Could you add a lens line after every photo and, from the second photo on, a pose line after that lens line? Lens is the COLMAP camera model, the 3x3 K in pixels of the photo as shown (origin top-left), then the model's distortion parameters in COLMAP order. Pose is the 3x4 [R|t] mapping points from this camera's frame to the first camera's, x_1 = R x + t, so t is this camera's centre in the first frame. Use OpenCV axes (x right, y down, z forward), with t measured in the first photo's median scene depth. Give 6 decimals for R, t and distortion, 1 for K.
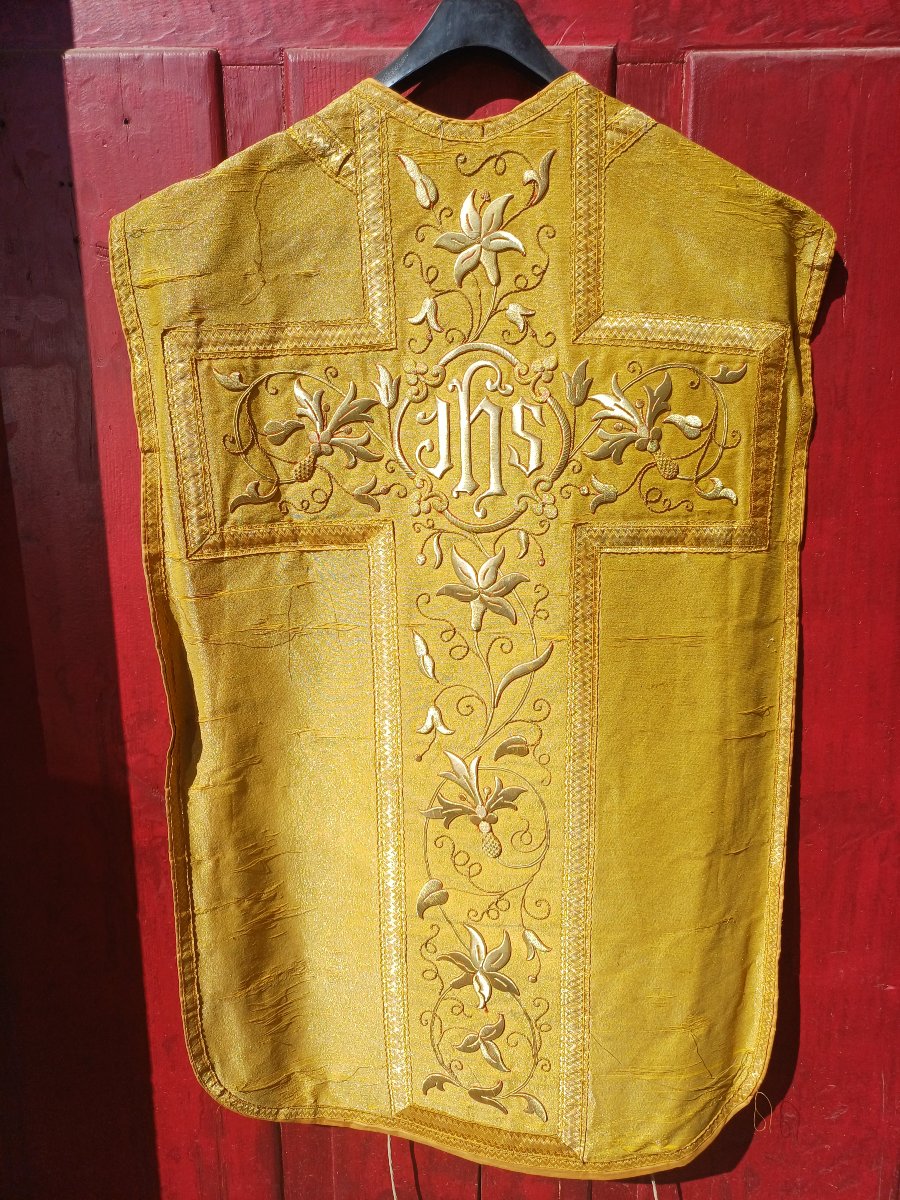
lens RADIAL K [[867.4, 0, 453.5], [0, 867.4, 602.9], [0, 0, 1]] dist [0.031084, -0.032024]
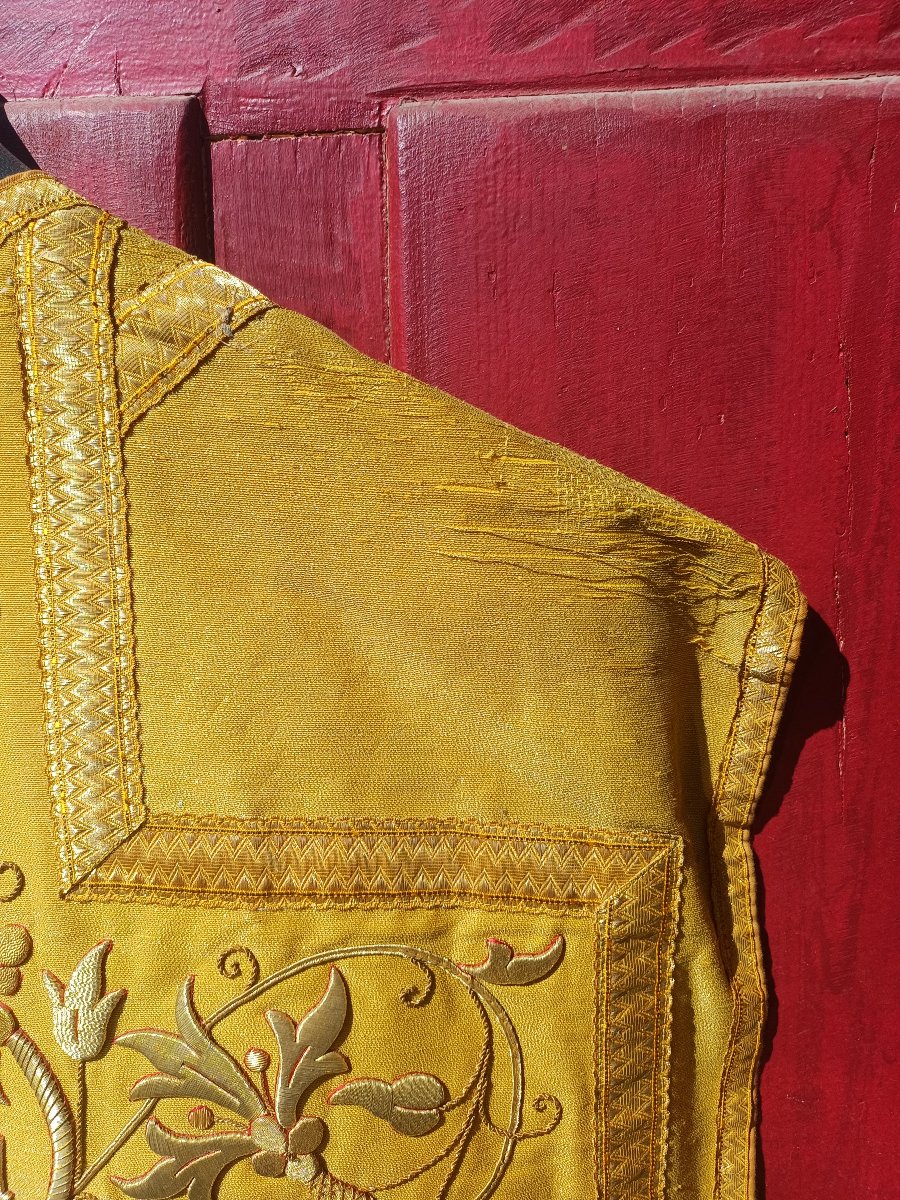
lens RADIAL K [[867.4, 0, 449.1], [0, 867.4, 590.7], [0, 0, 1]] dist [0.031084, -0.032024]
pose [[0.998049, -0.000099, -0.062432, 0.312822], [-0.002171, 0.999339, -0.036286, -0.406272], [0.062394, 0.036351, 0.997389, 0.633237]]
